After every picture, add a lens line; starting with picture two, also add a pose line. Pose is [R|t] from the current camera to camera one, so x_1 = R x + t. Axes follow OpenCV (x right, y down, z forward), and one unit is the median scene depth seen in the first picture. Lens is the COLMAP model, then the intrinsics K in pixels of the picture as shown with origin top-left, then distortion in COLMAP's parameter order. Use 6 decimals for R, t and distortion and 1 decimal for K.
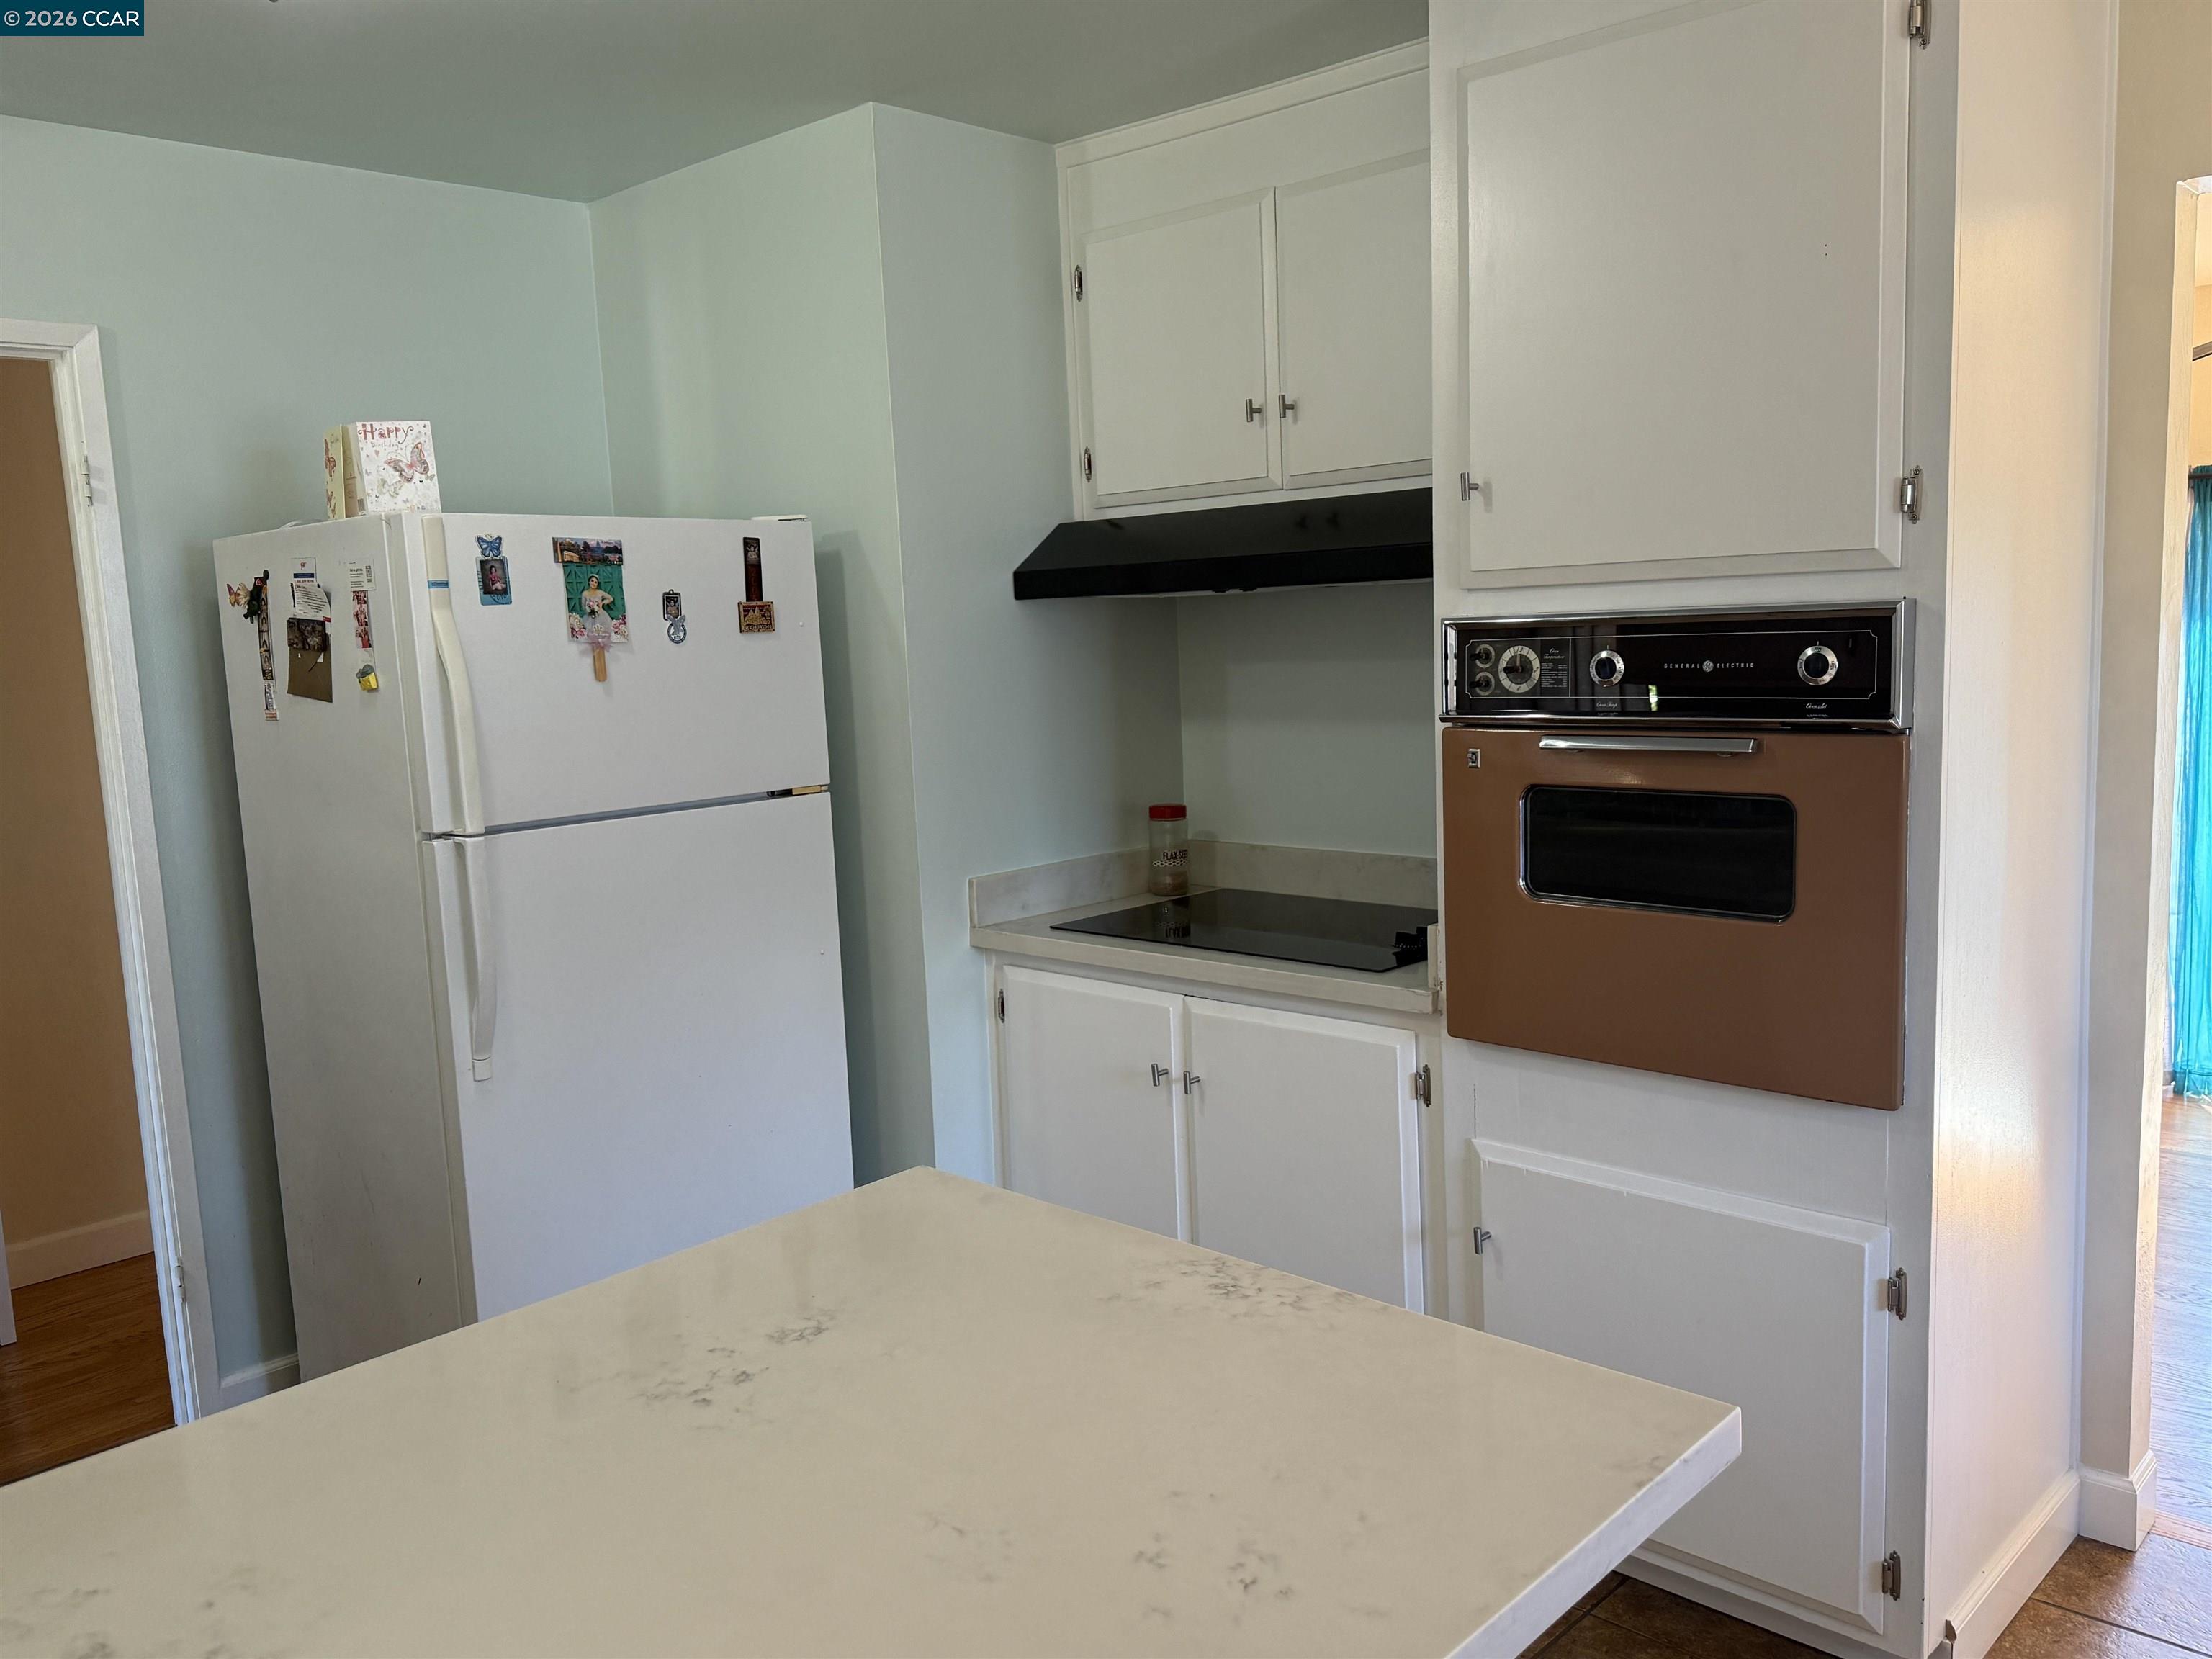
lens RADIAL K [[1746.5, 0, 1107.0], [0, 1746.5, 831.1], [0, 0, 1]] dist [0.005673, 0.001089]
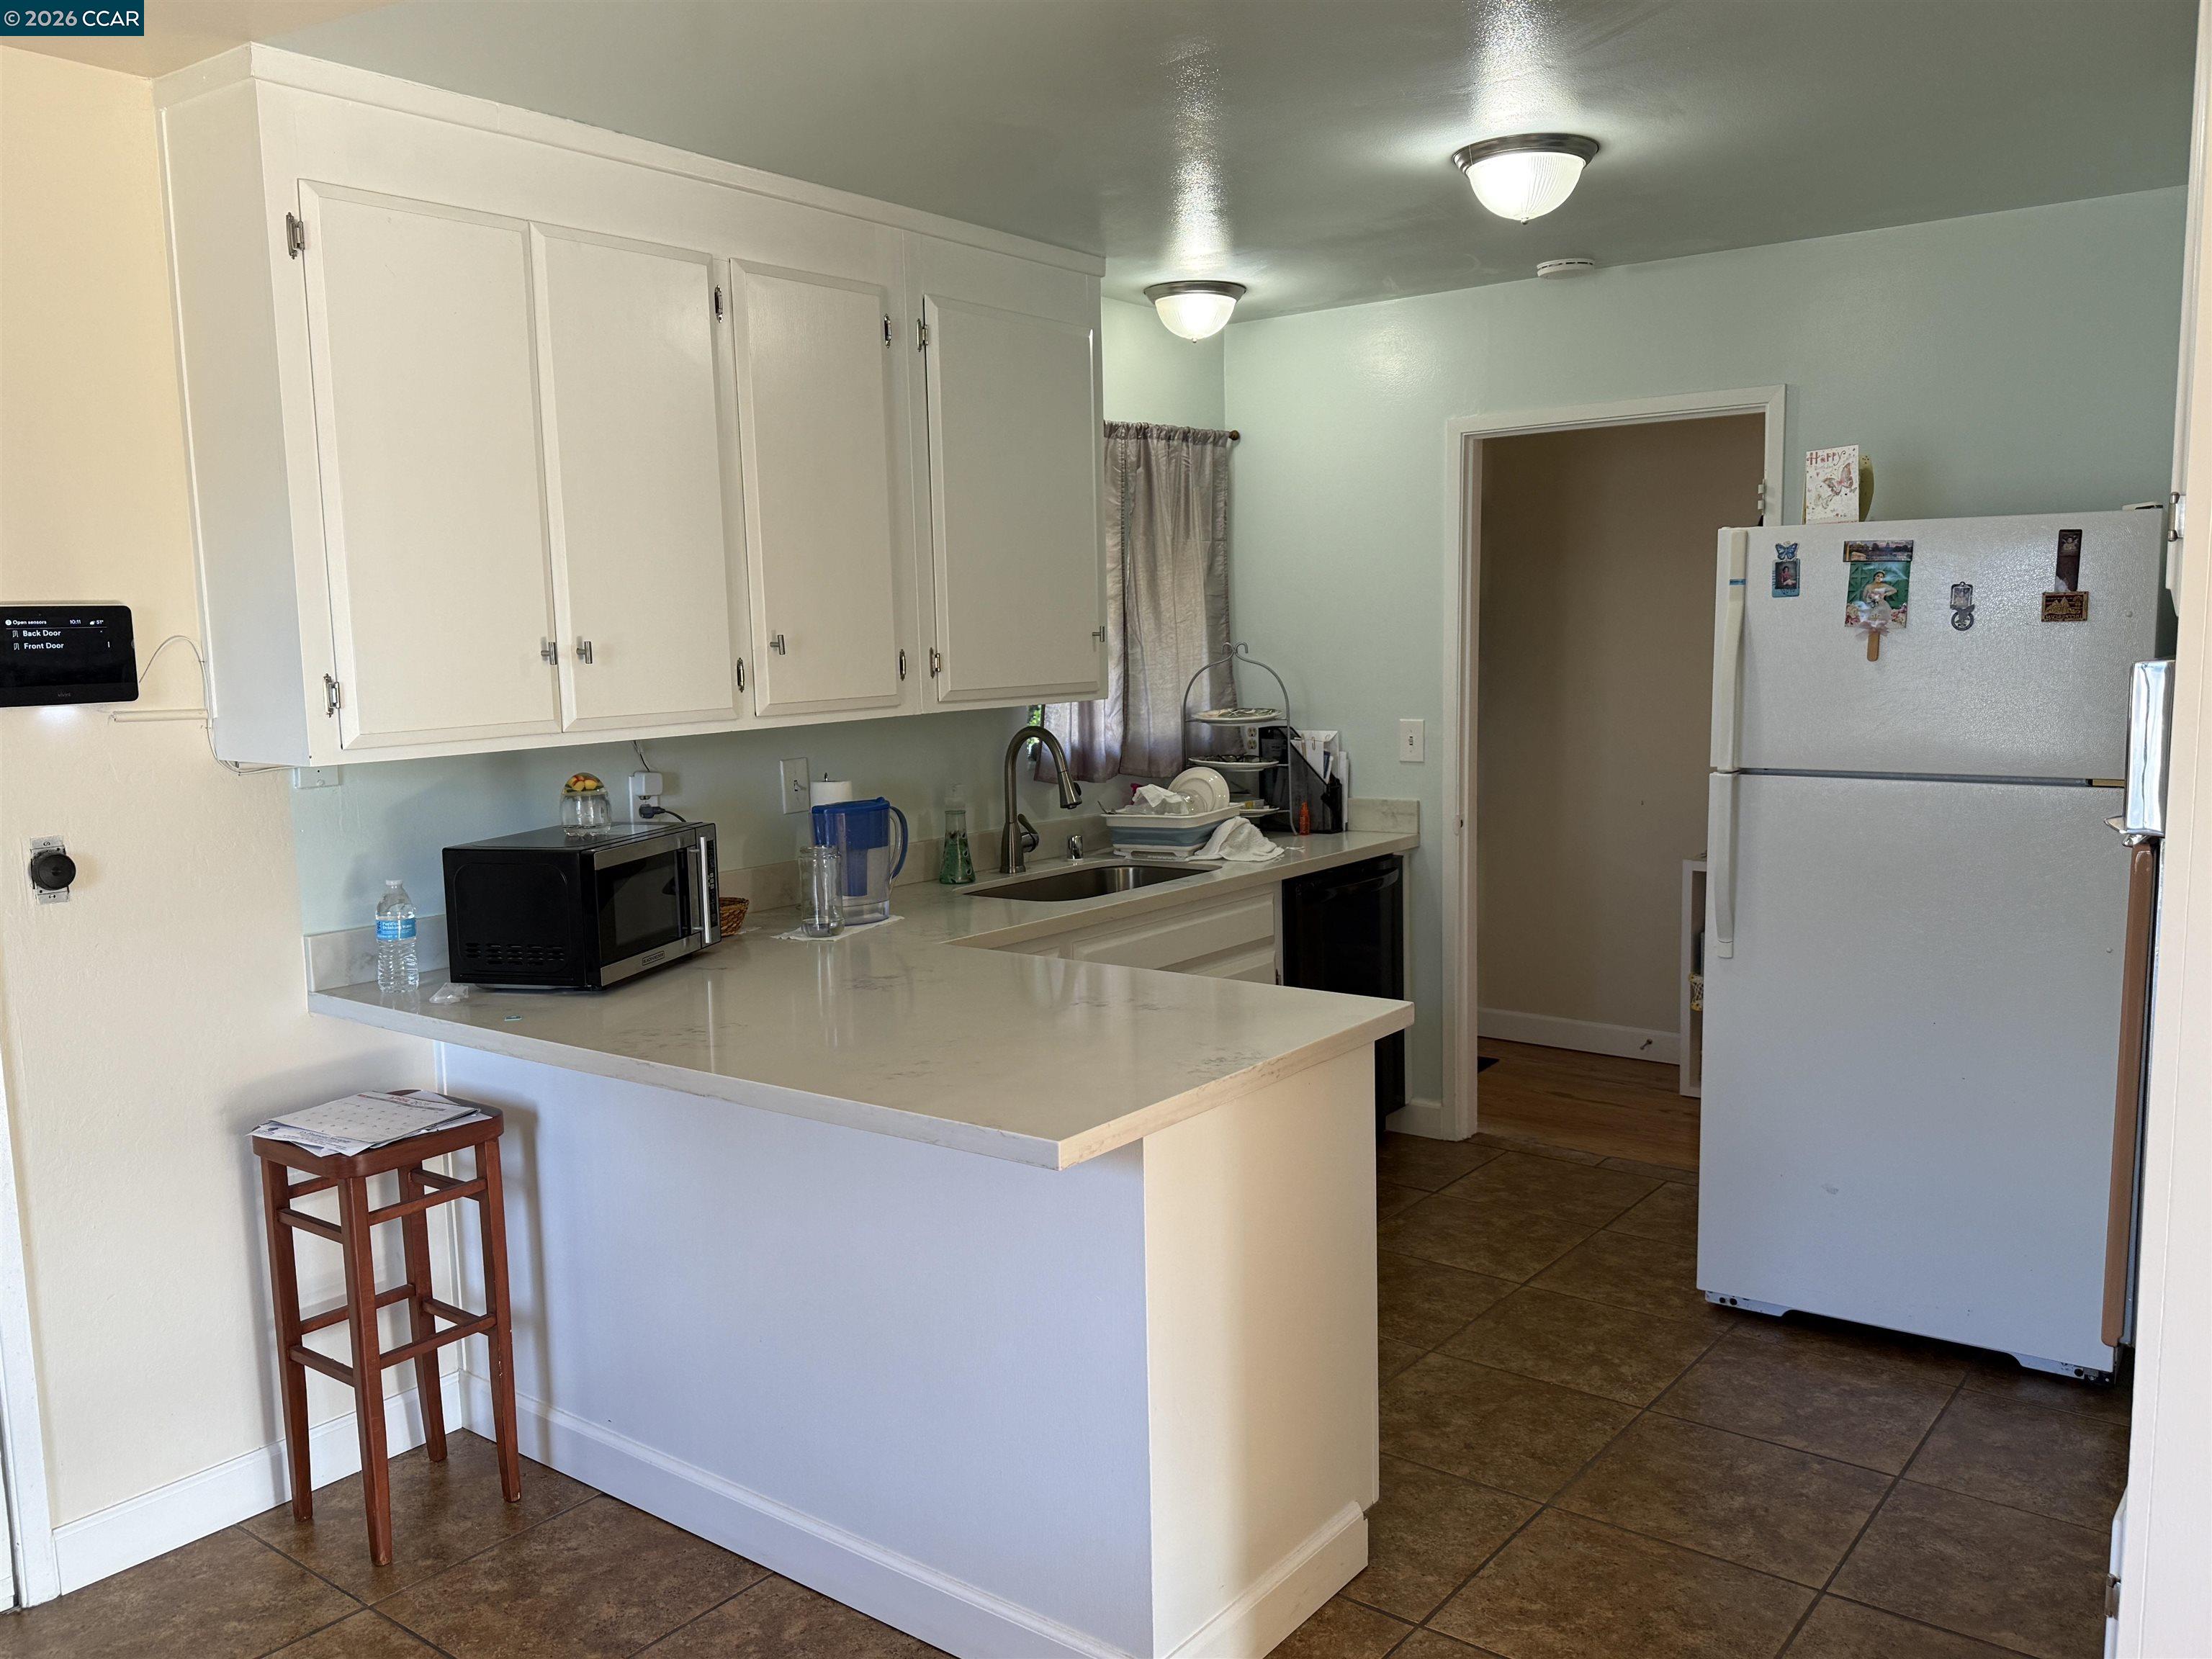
lens RADIAL K [[1746.5, 0, 1106.2], [0, 1746.5, 836.1], [0, 0, 1]] dist [0.005673, 0.001089]
pose [[0.101641, 0.151677, -0.983190, 0.842209], [-0.105192, 0.984407, 0.140990, -0.082094], [0.989244, 0.089093, 0.116011, 0.363520]]
